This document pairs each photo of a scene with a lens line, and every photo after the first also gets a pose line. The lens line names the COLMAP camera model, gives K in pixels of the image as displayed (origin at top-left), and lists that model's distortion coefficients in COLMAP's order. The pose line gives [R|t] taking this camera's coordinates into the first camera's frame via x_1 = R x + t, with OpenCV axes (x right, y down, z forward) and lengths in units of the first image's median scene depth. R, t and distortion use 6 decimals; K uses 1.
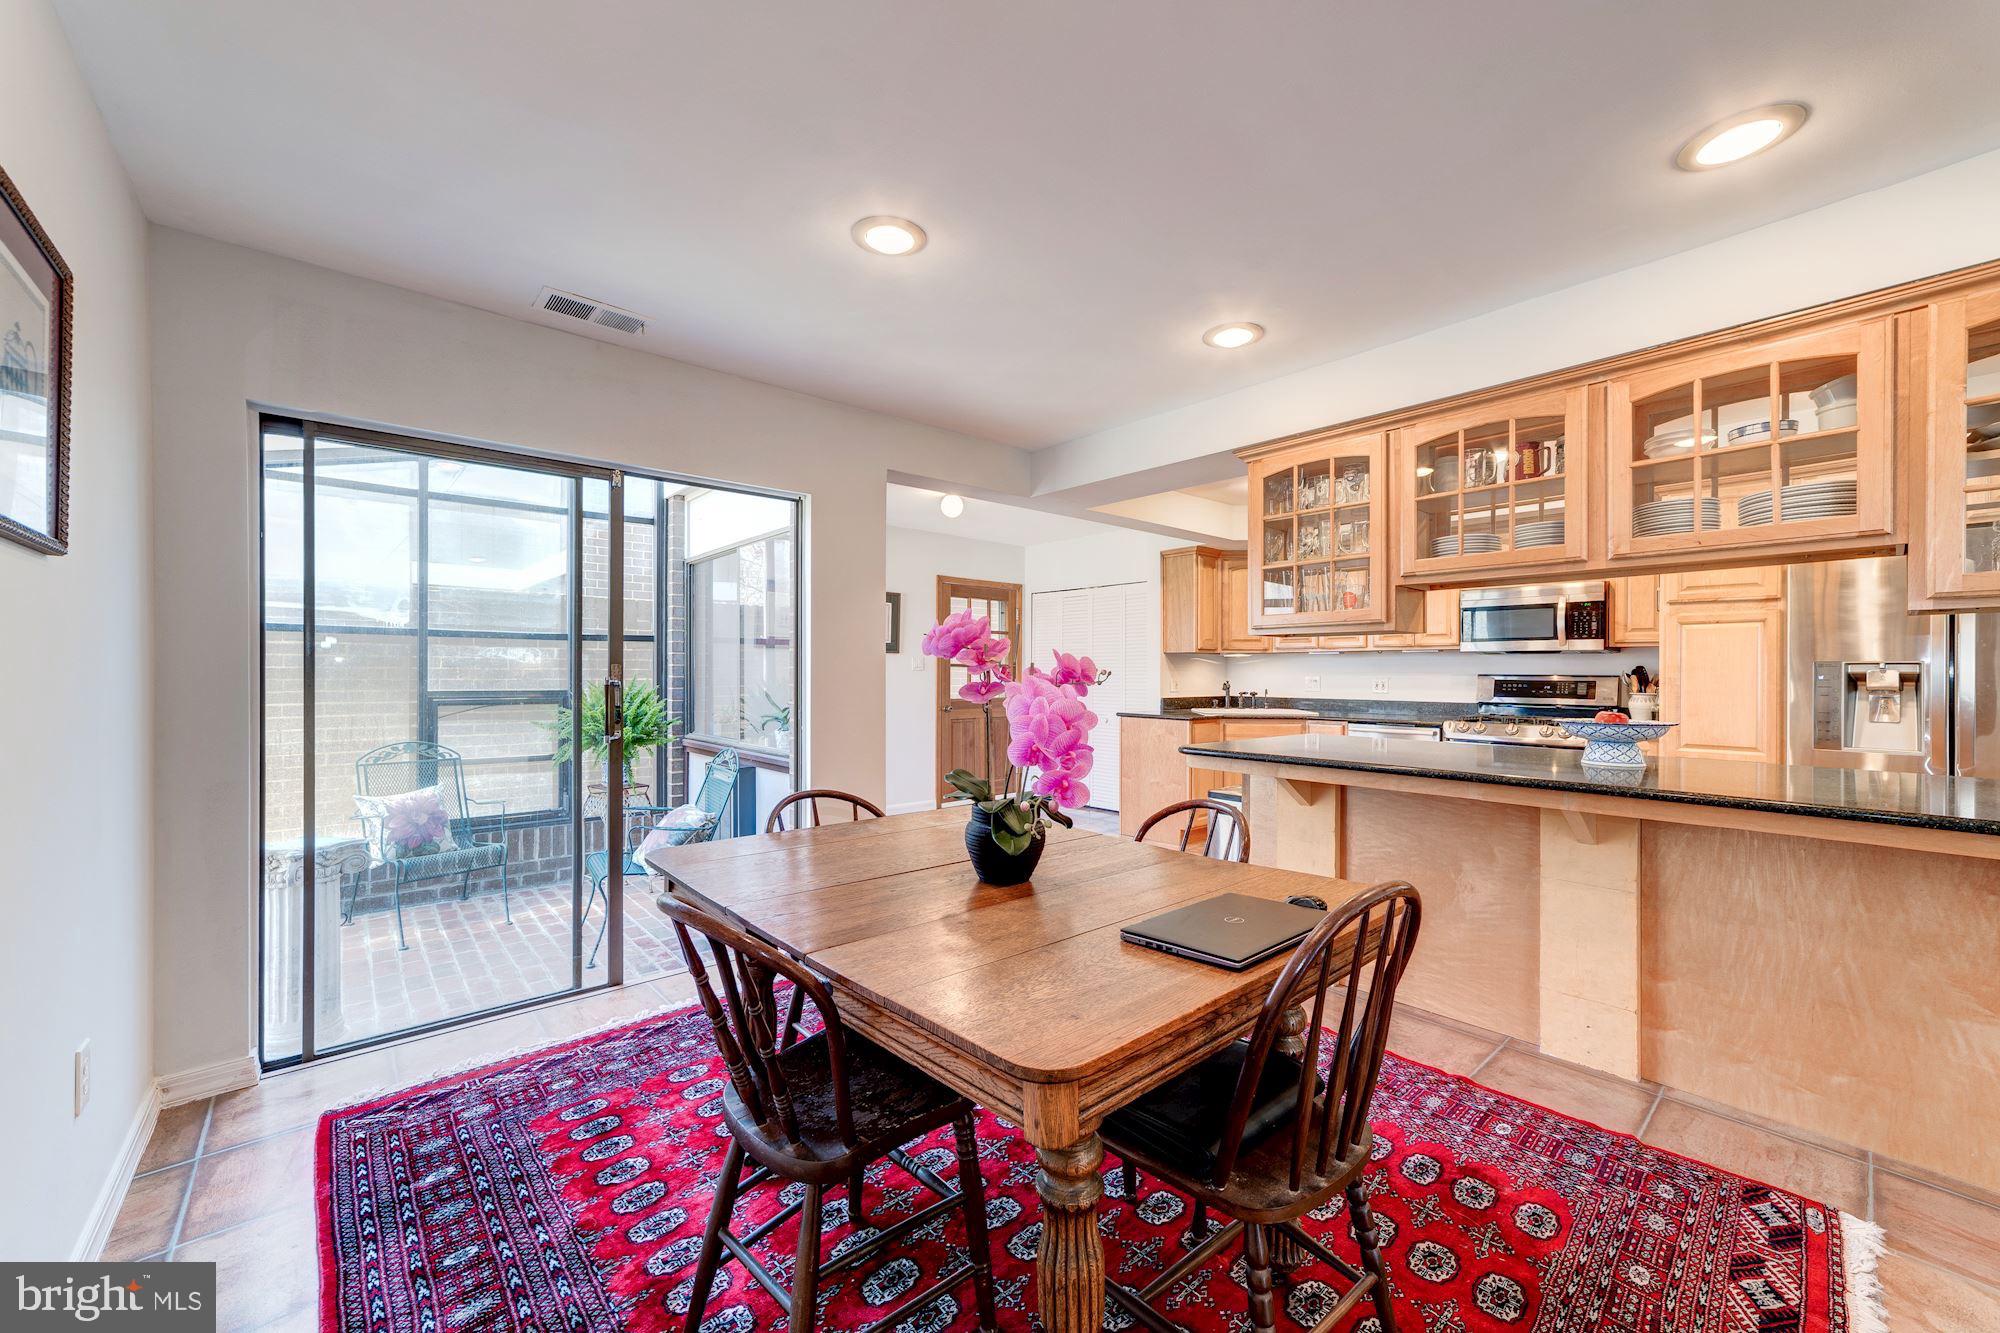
lens RADIAL K [[782.3, 0, 997.0], [0, 782.3, 671.3], [0, 0, 1]] dist [-0.011472, 0.009862]
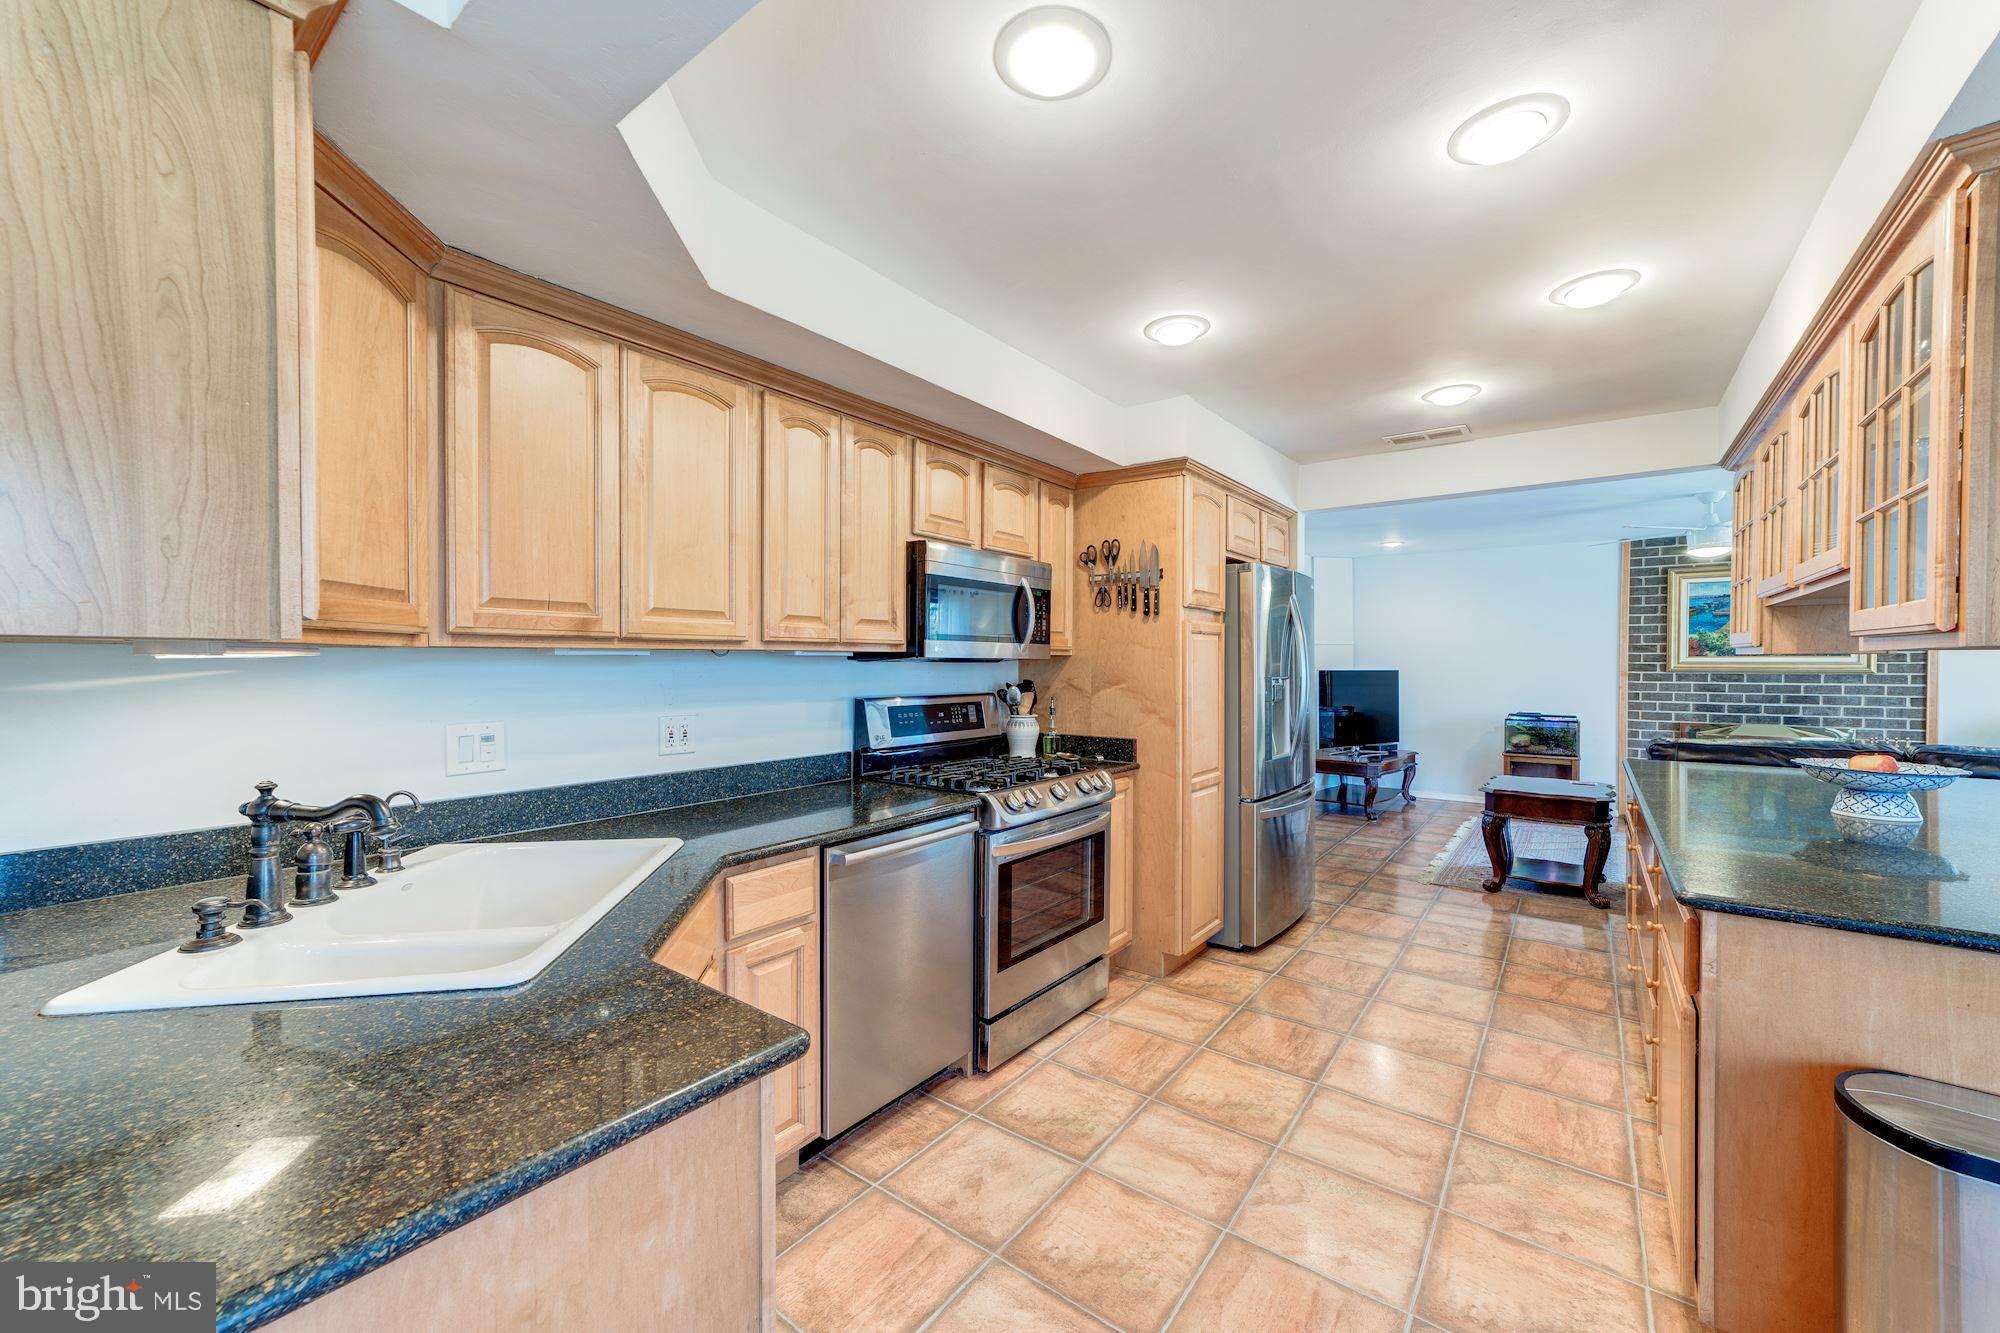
lens RADIAL K [[775.7, 0, 1003.5], [0, 775.7, 672.0], [0, 0, 1]] dist [-0.012725, 0.010346]
pose [[-0.199694, -0.015308, 0.979739, 0.080374], [0.001566, 0.999872, 0.015942, -0.024581], [-0.979857, 0.004718, -0.199644, 1.101844]]
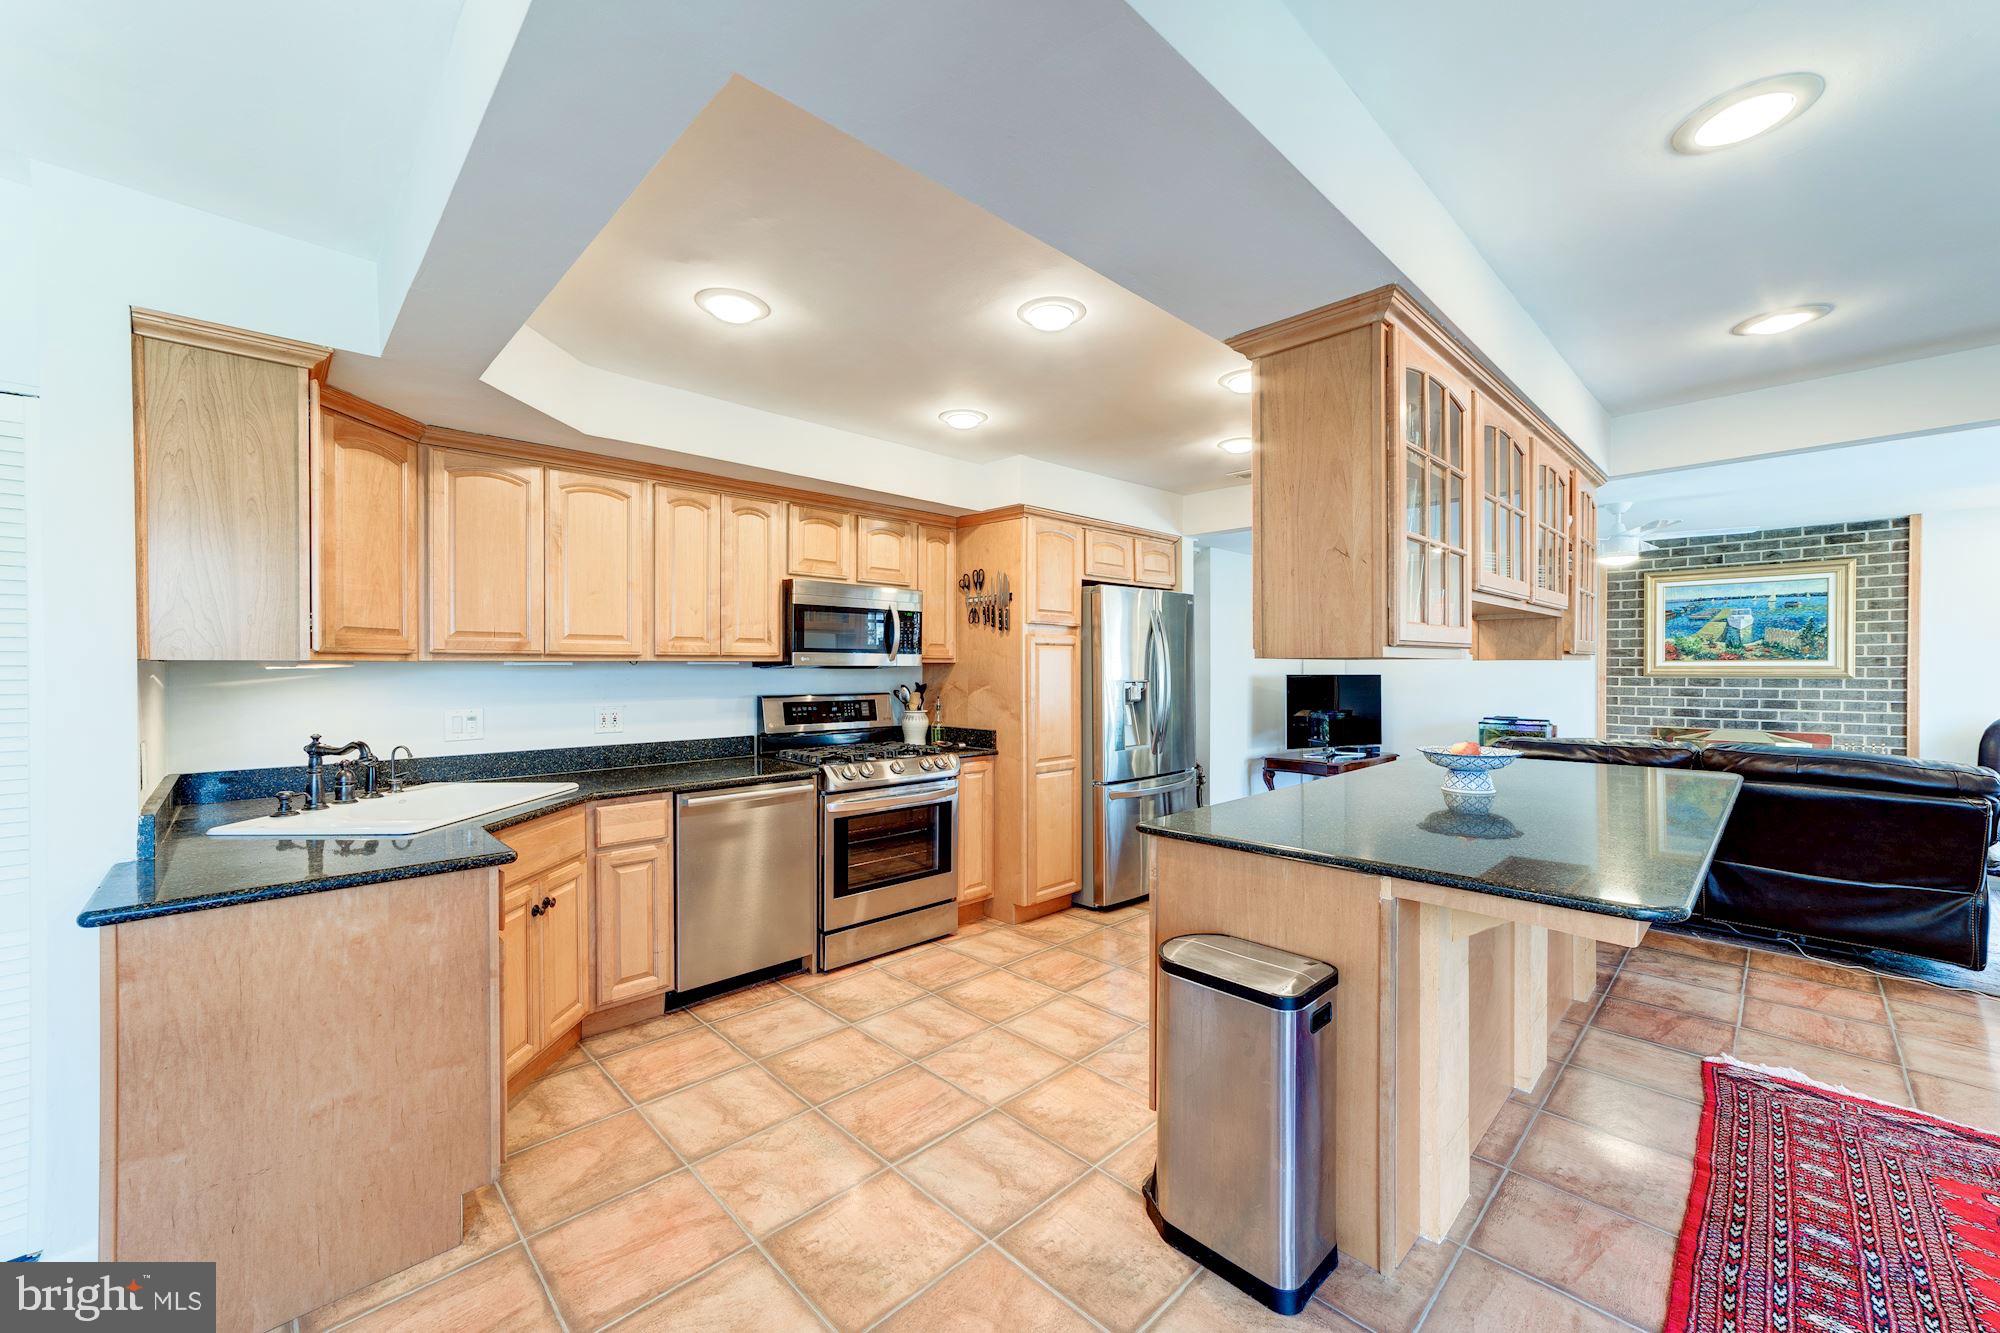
lens RADIAL K [[782.3, 0, 997.0], [0, 782.3, 671.3], [0, 0, 1]] dist [-0.011472, 0.009862]
pose [[-0.048331, -0.008142, 0.998798, -0.125845], [0.004224, 0.999956, 0.008356, -0.025999], [-0.998822, 0.004623, -0.048294, 0.889843]]
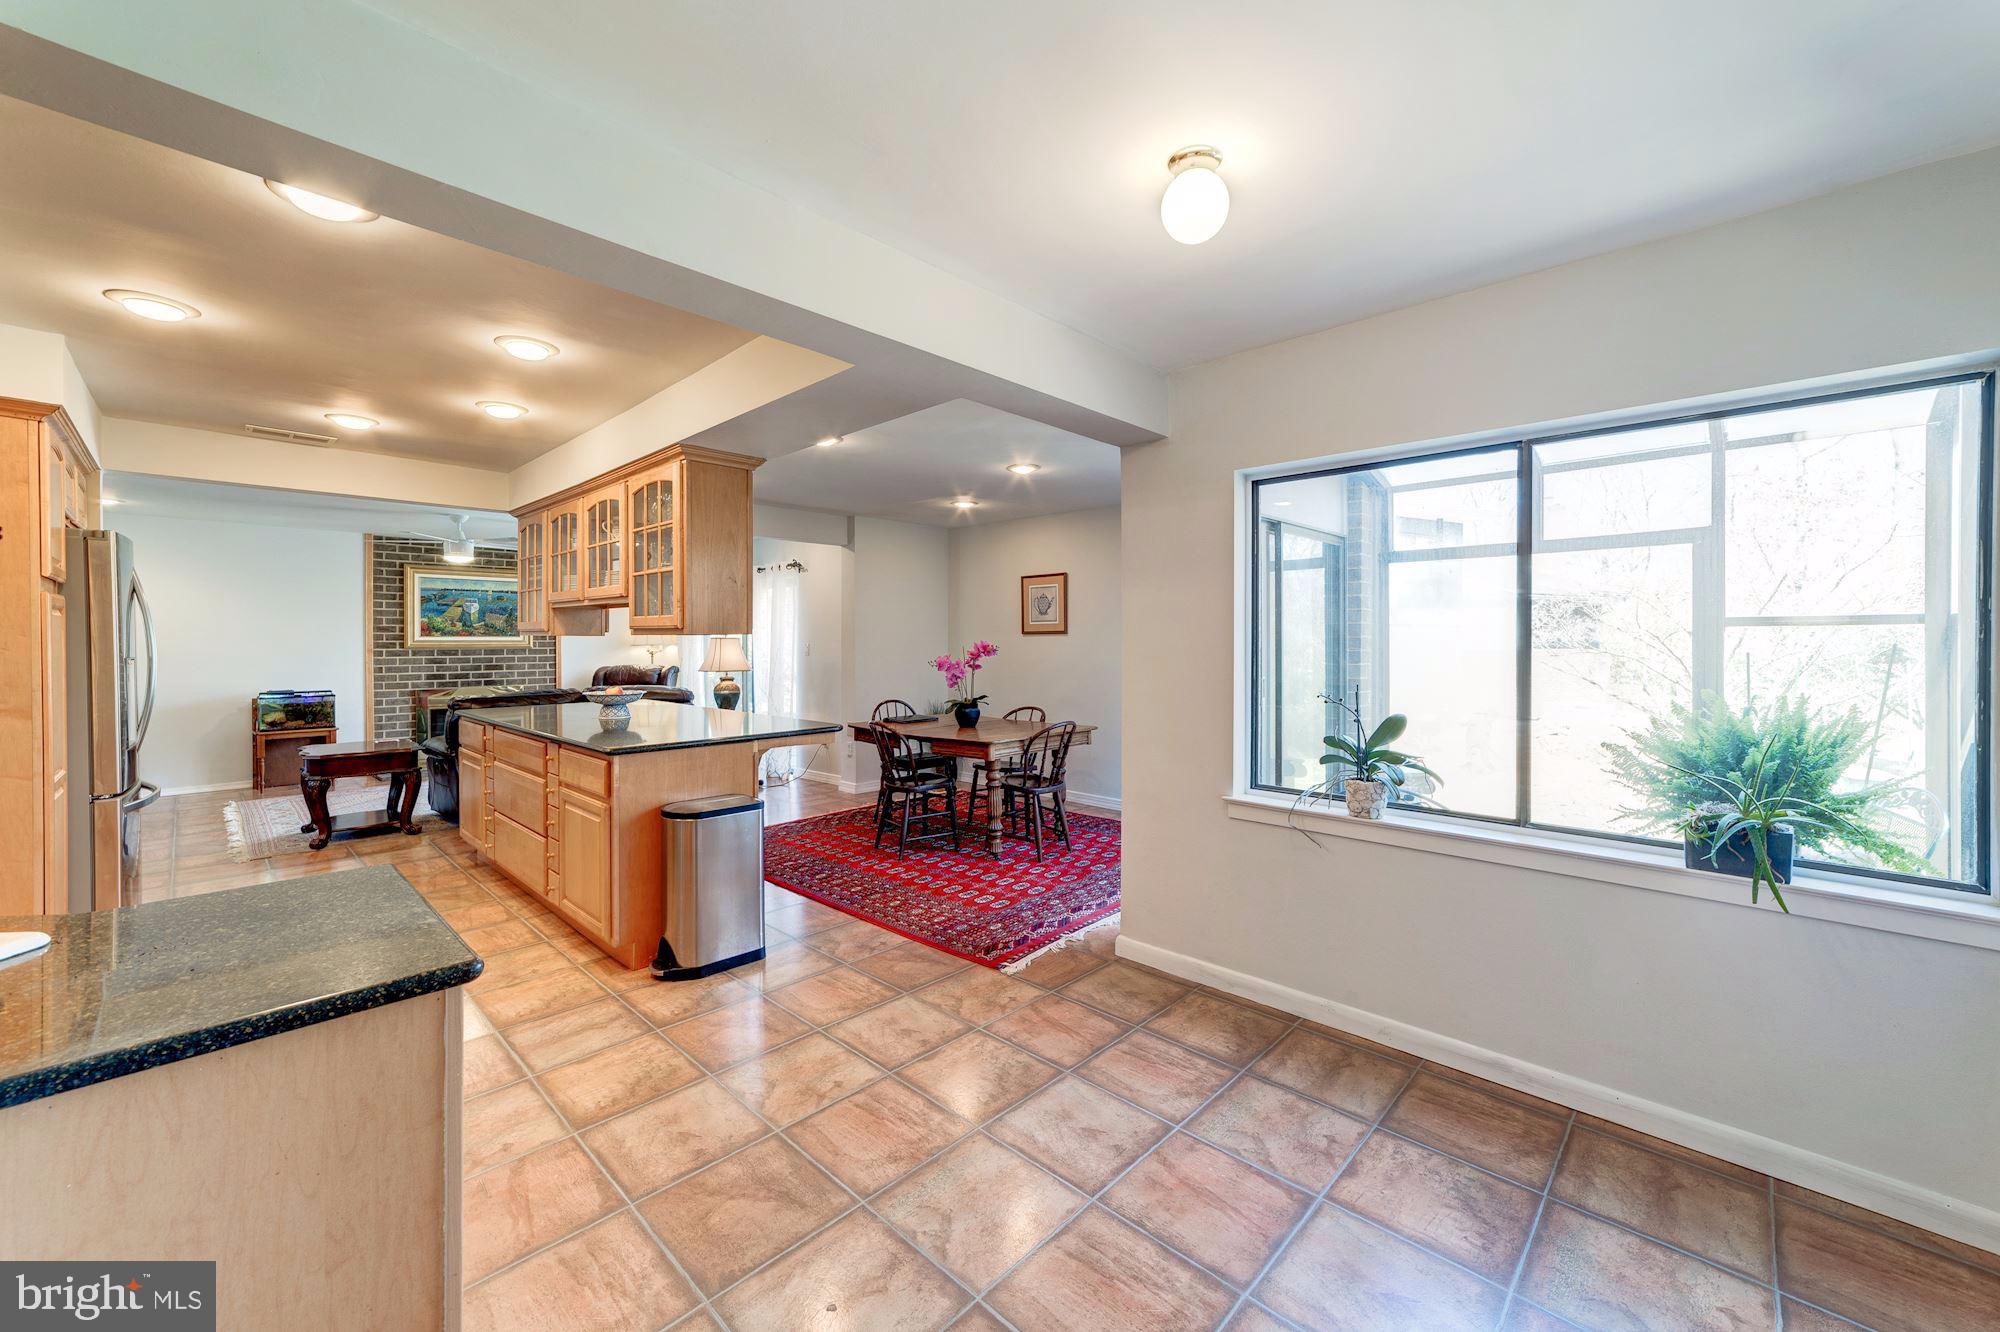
lens RADIAL K [[789.7, 0, 993.3], [0, 789.7, 645.2], [0, 0, 1]] dist [-0.011366, 0.009554]
pose [[-0.997203, -0.000302, -0.074739, 0.053408], [-0.000991, 0.999957, 0.009187, -0.025377], [0.074733, 0.009236, -0.997161, 1.446359]]
